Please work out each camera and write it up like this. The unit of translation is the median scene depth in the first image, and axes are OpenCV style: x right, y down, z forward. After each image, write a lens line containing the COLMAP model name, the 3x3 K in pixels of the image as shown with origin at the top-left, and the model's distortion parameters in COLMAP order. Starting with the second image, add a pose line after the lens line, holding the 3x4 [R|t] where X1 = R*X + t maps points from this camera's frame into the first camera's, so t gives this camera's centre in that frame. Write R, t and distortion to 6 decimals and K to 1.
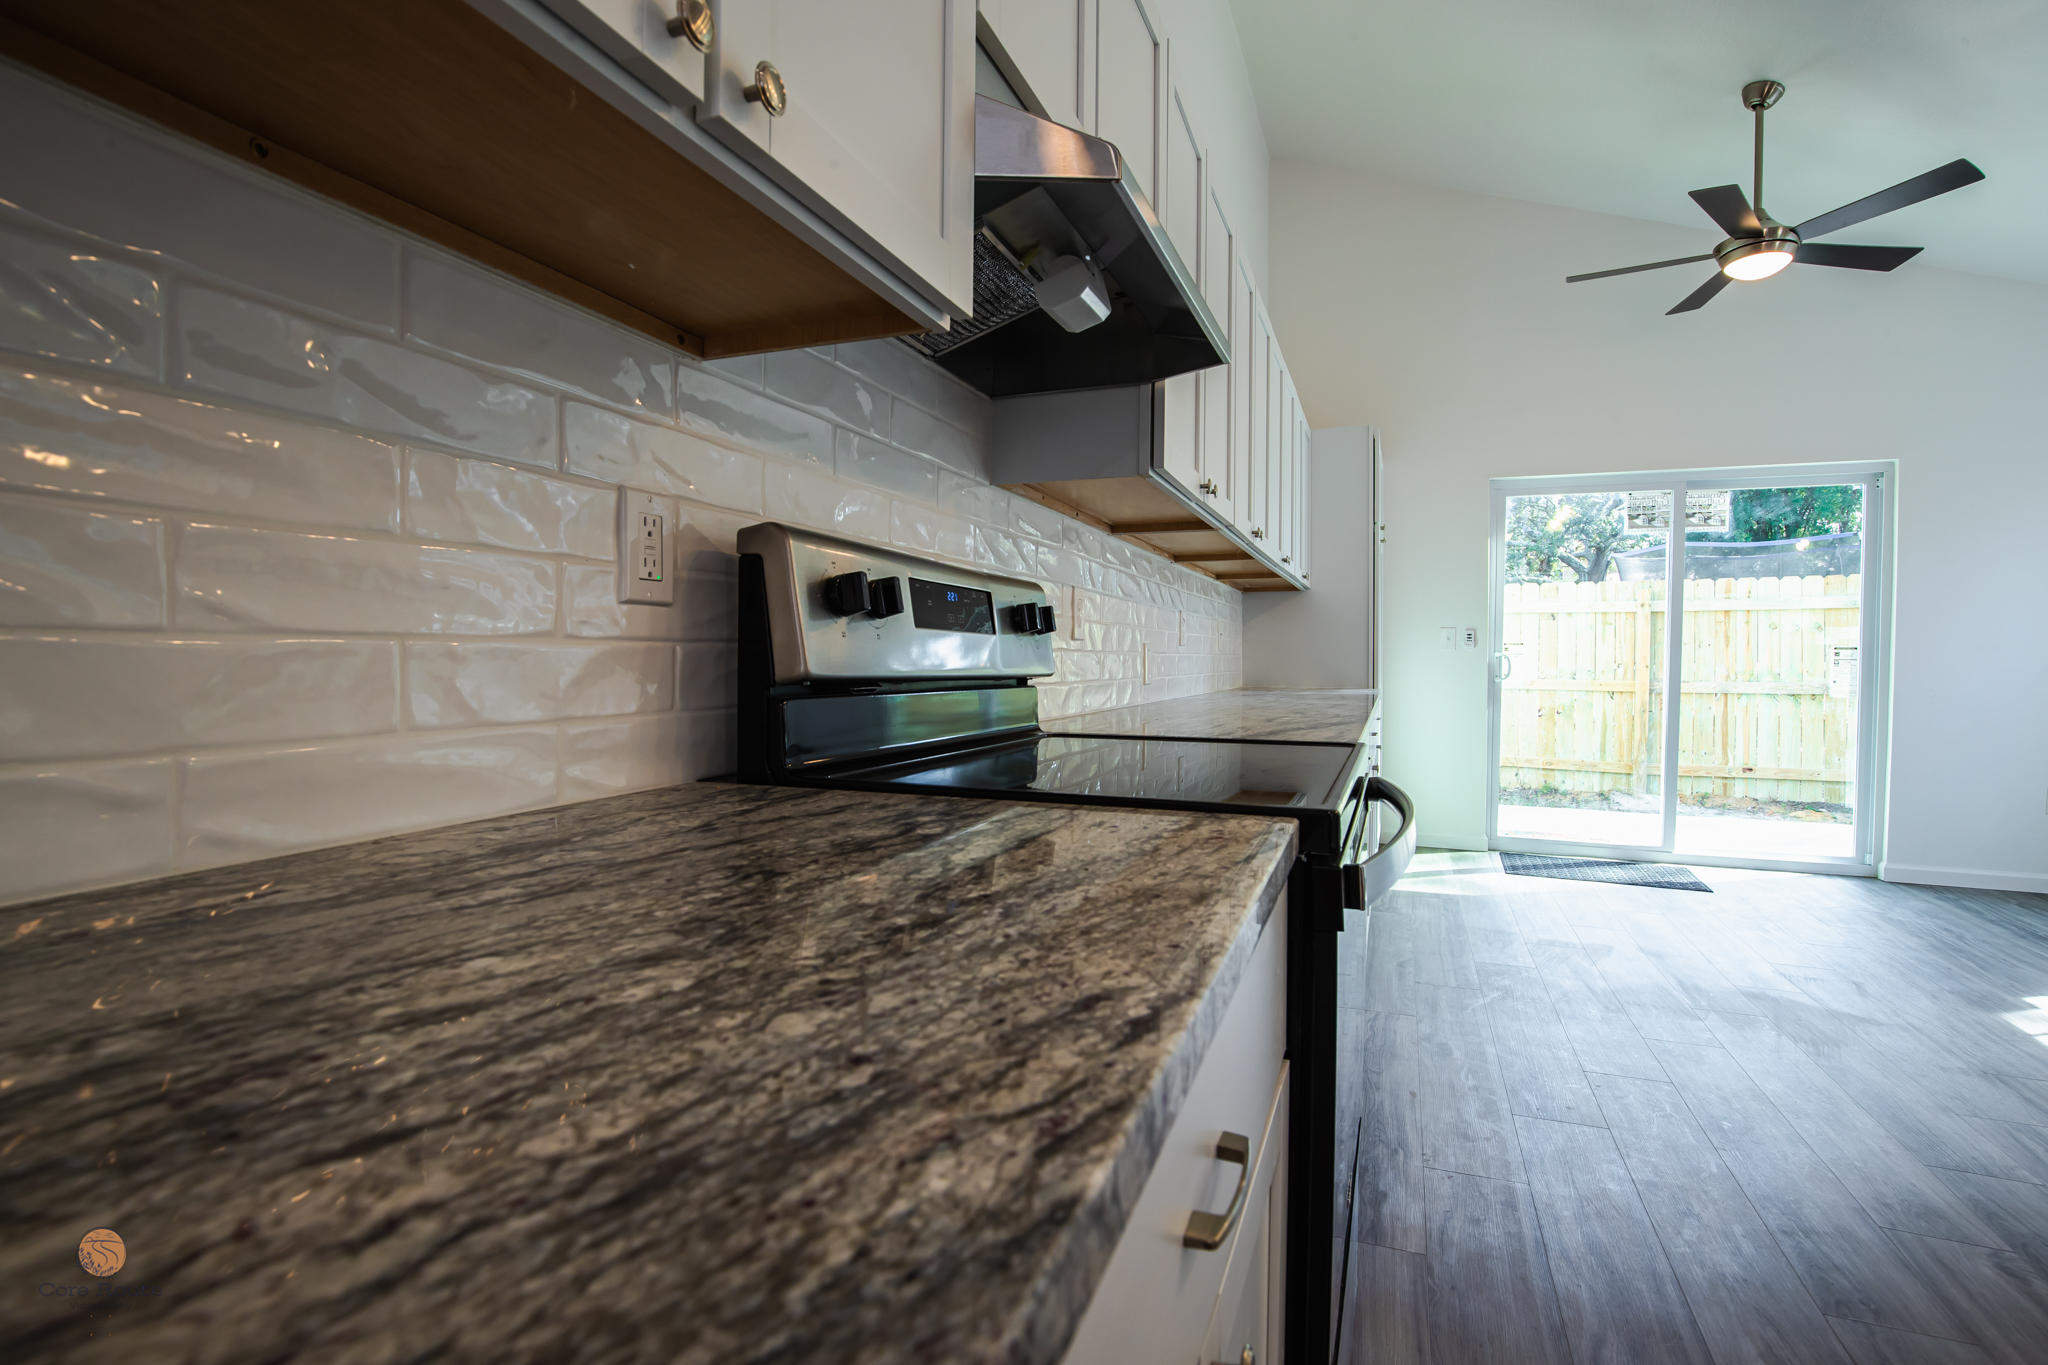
lens RADIAL K [[947.9, 0, 1034.1], [0, 947.9, 688.3], [0, 0, 1]] dist [-0.031103, 0.004815]
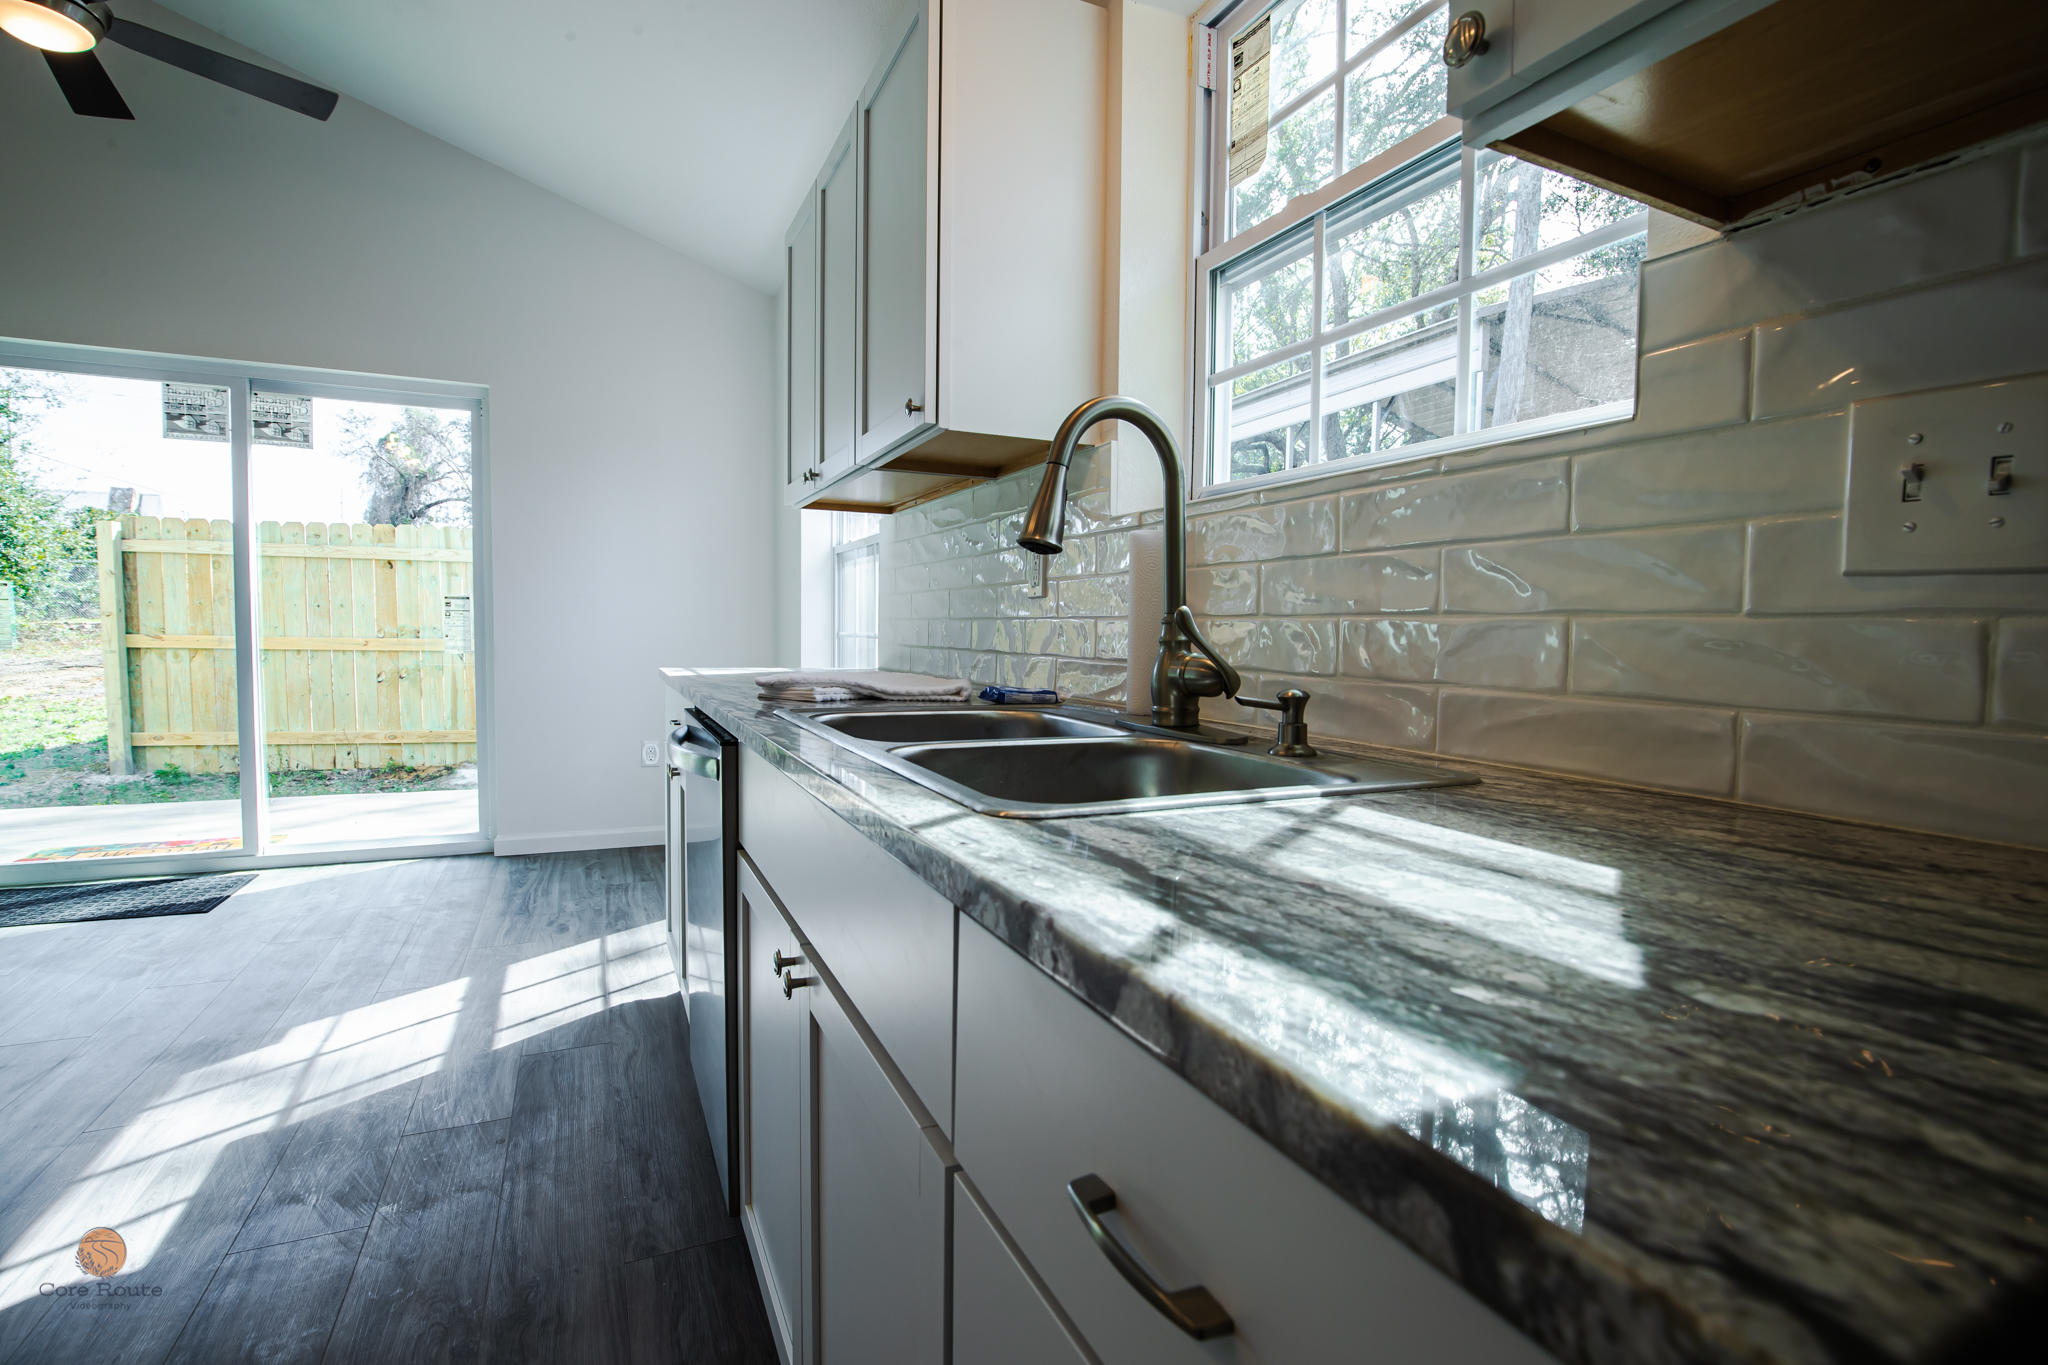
lens RADIAL K [[947.9, 0, 1034.1], [0, 947.9, 688.3], [0, 0, 1]] dist [-0.031103, 0.004815]
pose [[0.690958, -0.044039, 0.721552, 0.636164], [0.015561, 0.998817, 0.046061, 0.010562], [-0.722728, -0.020598, 0.690826, -0.009002]]
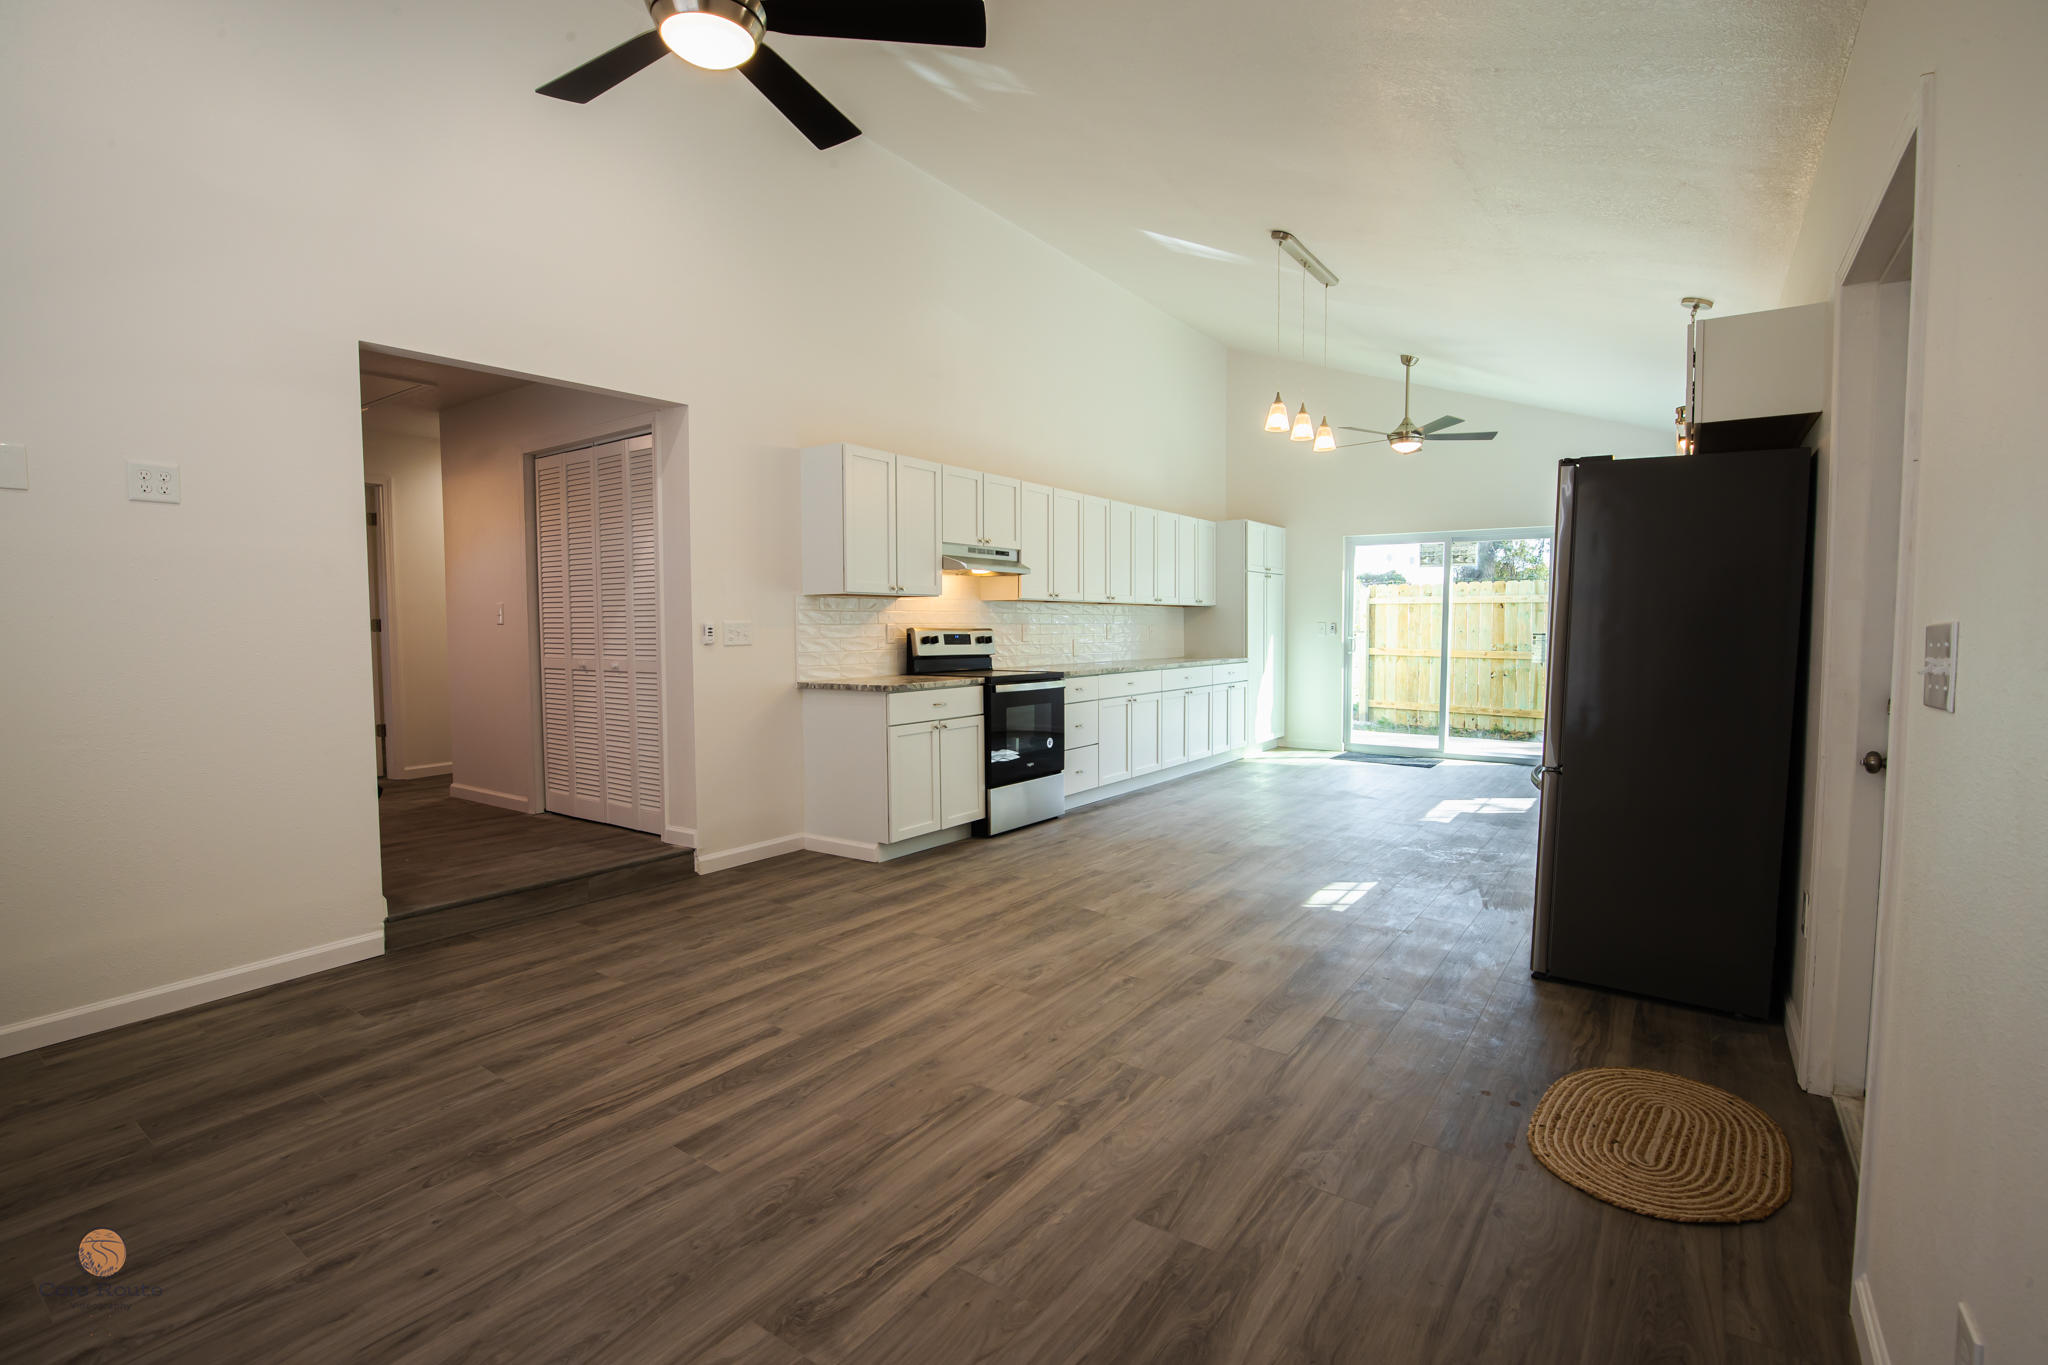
lens RADIAL K [[947.9, 0, 1034.1], [0, 947.9, 688.3], [0, 0, 1]] dist [-0.031103, 0.004815]
pose [[0.971215, 0.005101, -0.238152, 0.397066], [0.002381, 0.999513, 0.031115, 0.001388], [0.238194, -0.030787, 0.970729, -0.965516]]
